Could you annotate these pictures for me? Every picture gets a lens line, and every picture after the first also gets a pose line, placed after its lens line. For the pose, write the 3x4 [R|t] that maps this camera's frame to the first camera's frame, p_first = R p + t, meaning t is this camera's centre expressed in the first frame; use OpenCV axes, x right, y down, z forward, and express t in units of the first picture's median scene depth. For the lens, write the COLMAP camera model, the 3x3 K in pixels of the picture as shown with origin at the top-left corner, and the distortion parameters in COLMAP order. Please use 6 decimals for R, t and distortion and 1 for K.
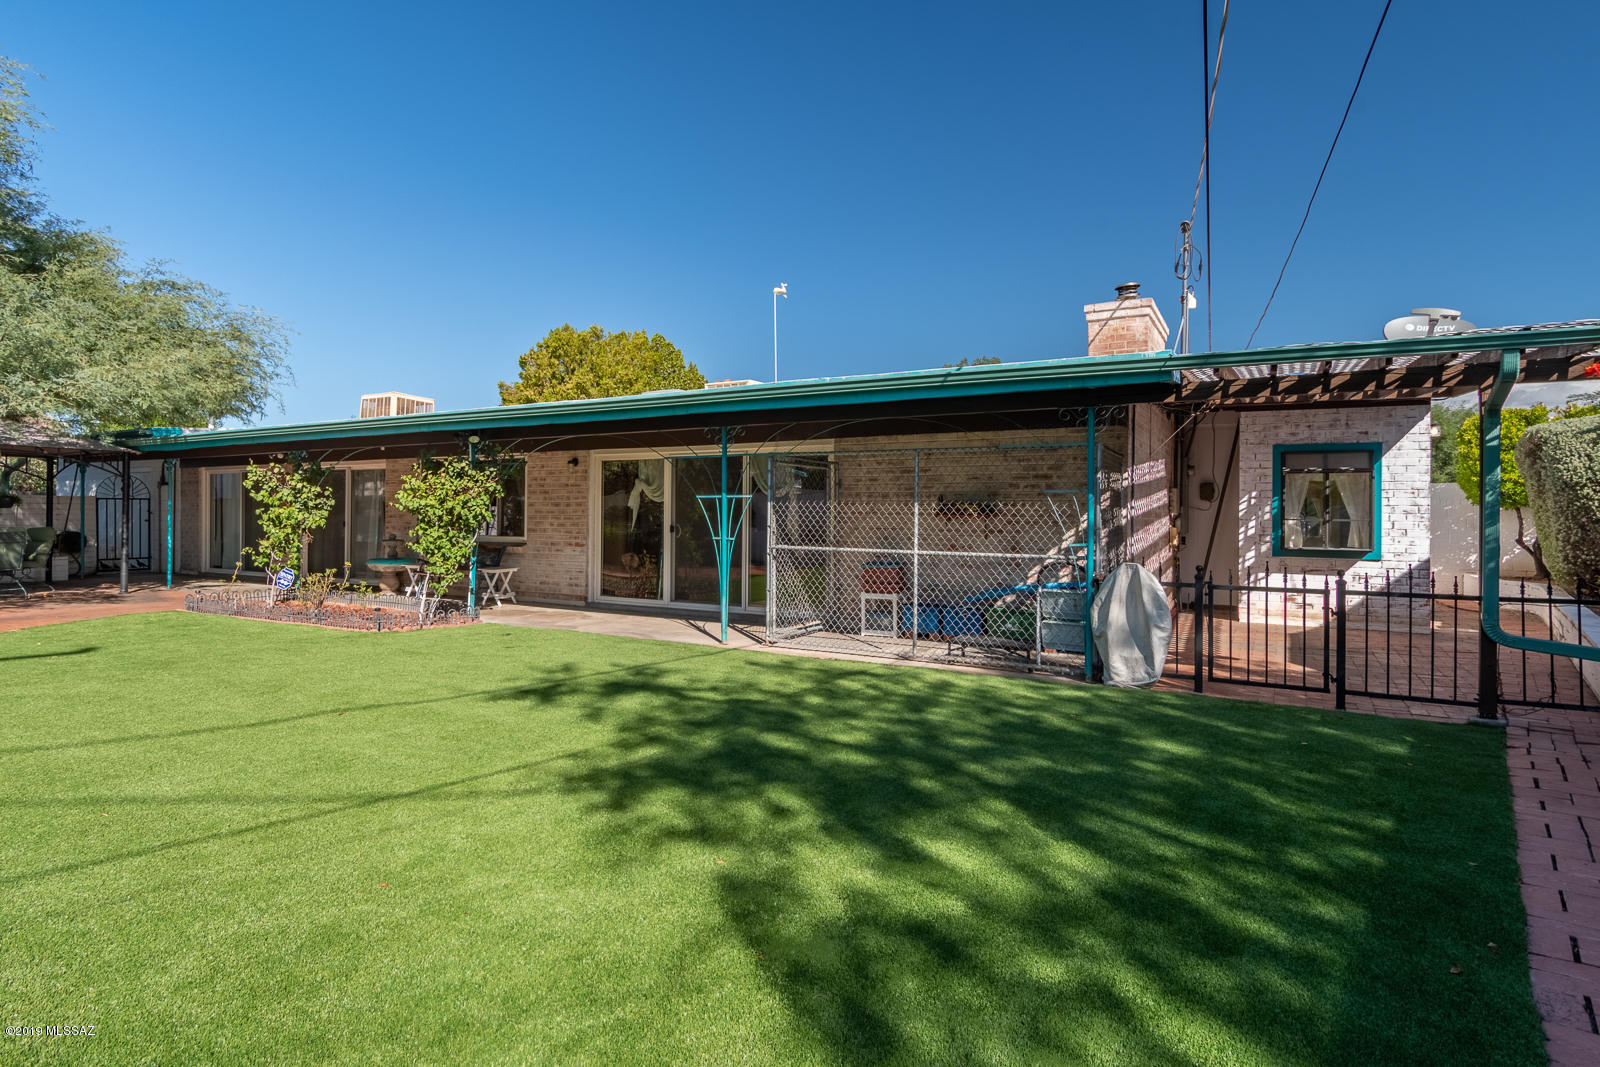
lens RADIAL K [[839.6, 0, 774.7], [0, 839.6, 517.7], [0, 0, 1]] dist [-0.016919, -0.000468]
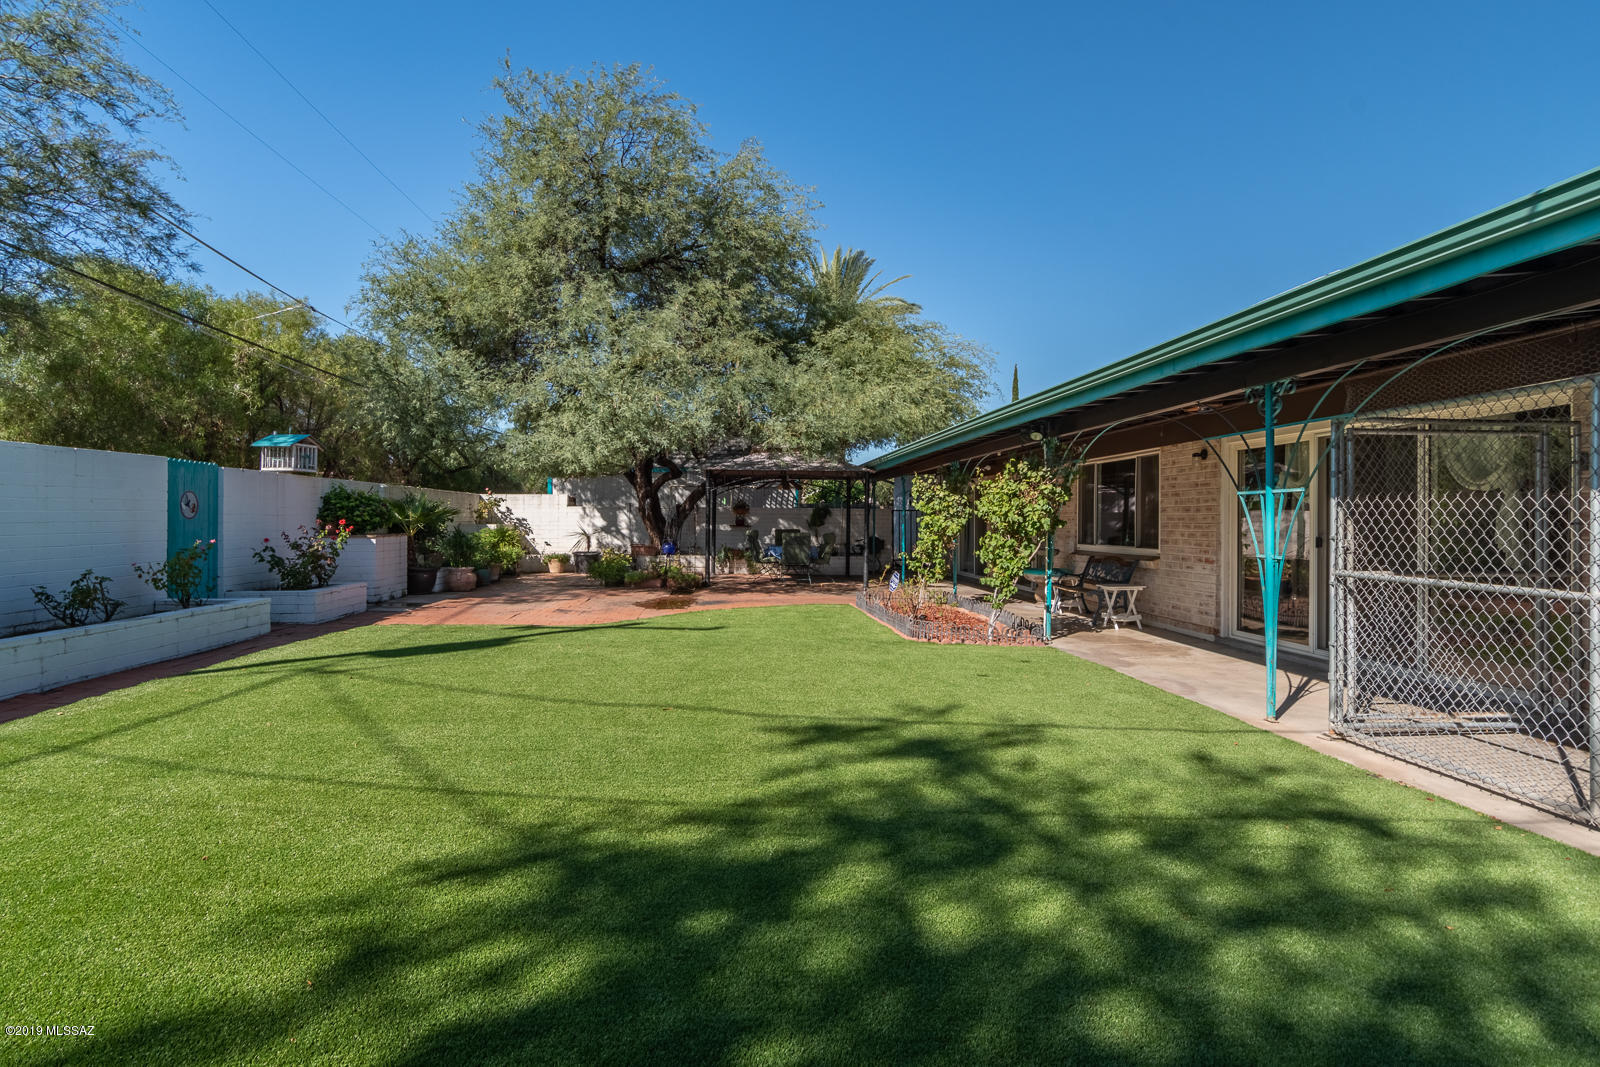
lens RADIAL K [[839.6, 0, 774.7], [0, 839.6, 517.7], [0, 0, 1]] dist [-0.016919, -0.000468]
pose [[0.550646, -0.005558, -0.834720, 0.200765], [-0.006772, 0.999915, -0.011126, 0.003735], [0.834711, 0.011779, 0.550562, 0.254176]]
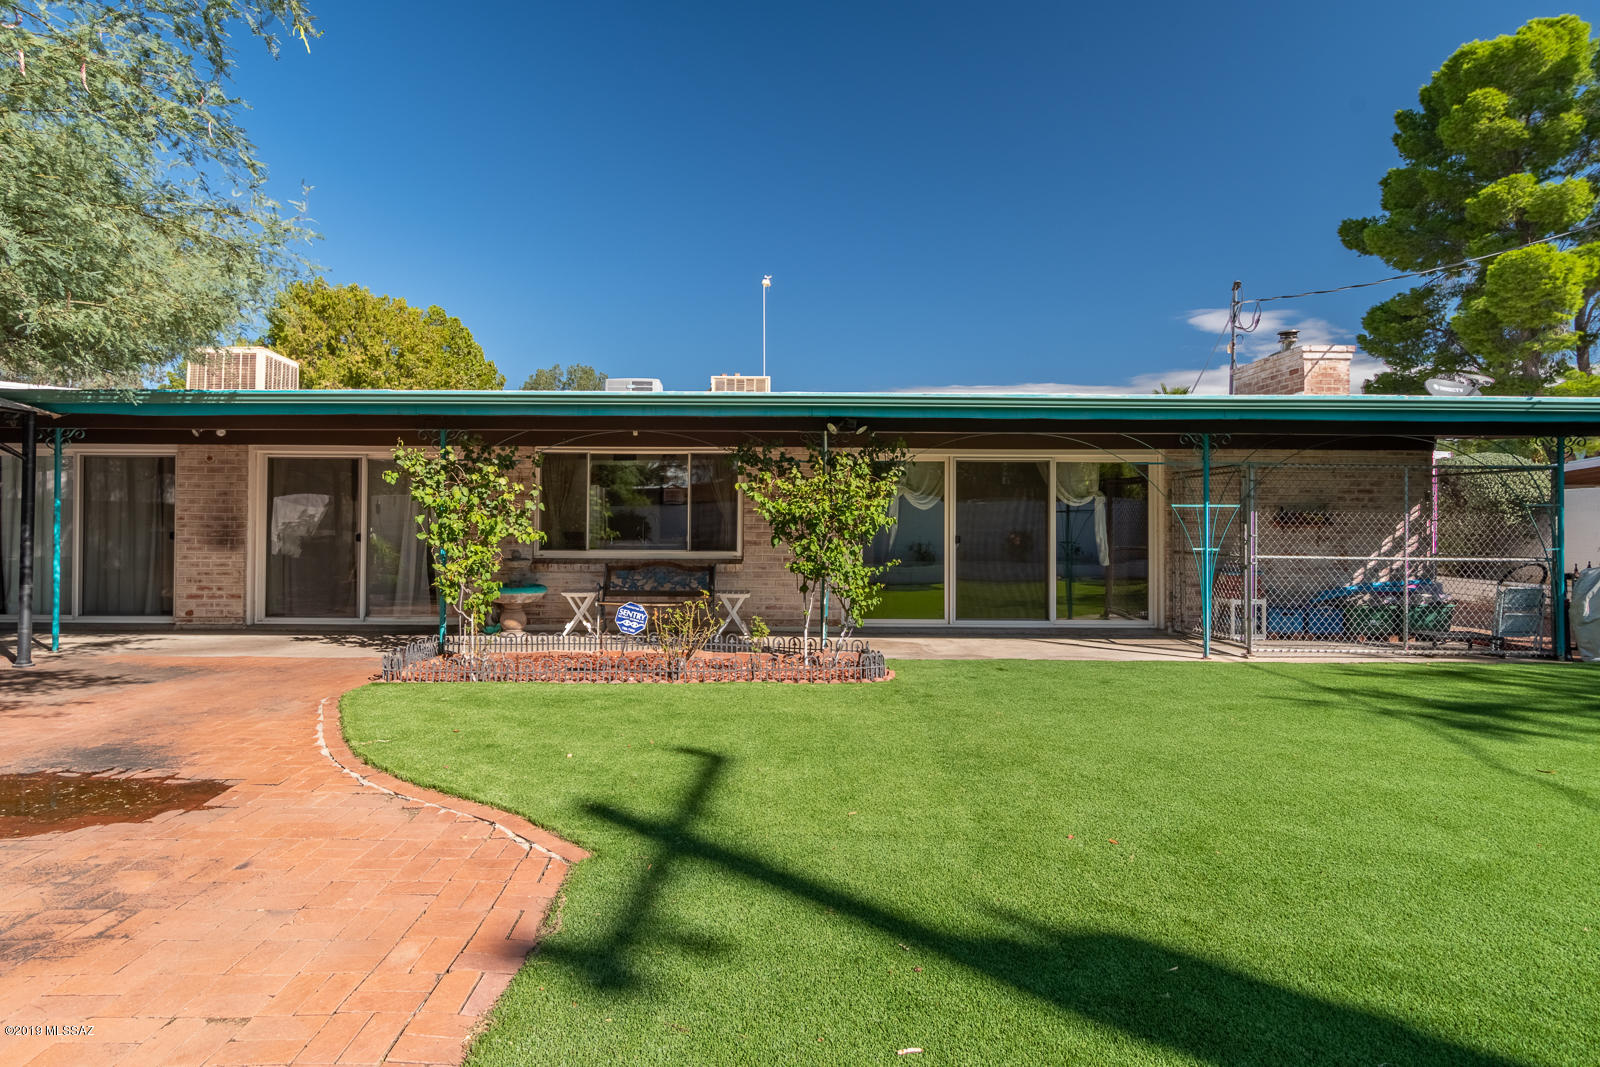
lens RADIAL K [[839.6, 0, 774.7], [0, 839.6, 517.7], [0, 0, 1]] dist [-0.016919, -0.000468]
pose [[0.866043, 0.002938, 0.499960, -0.741505], [0.002038, 0.999954, -0.009406, -0.002287], [-0.499965, 0.009165, 0.865997, 0.313843]]
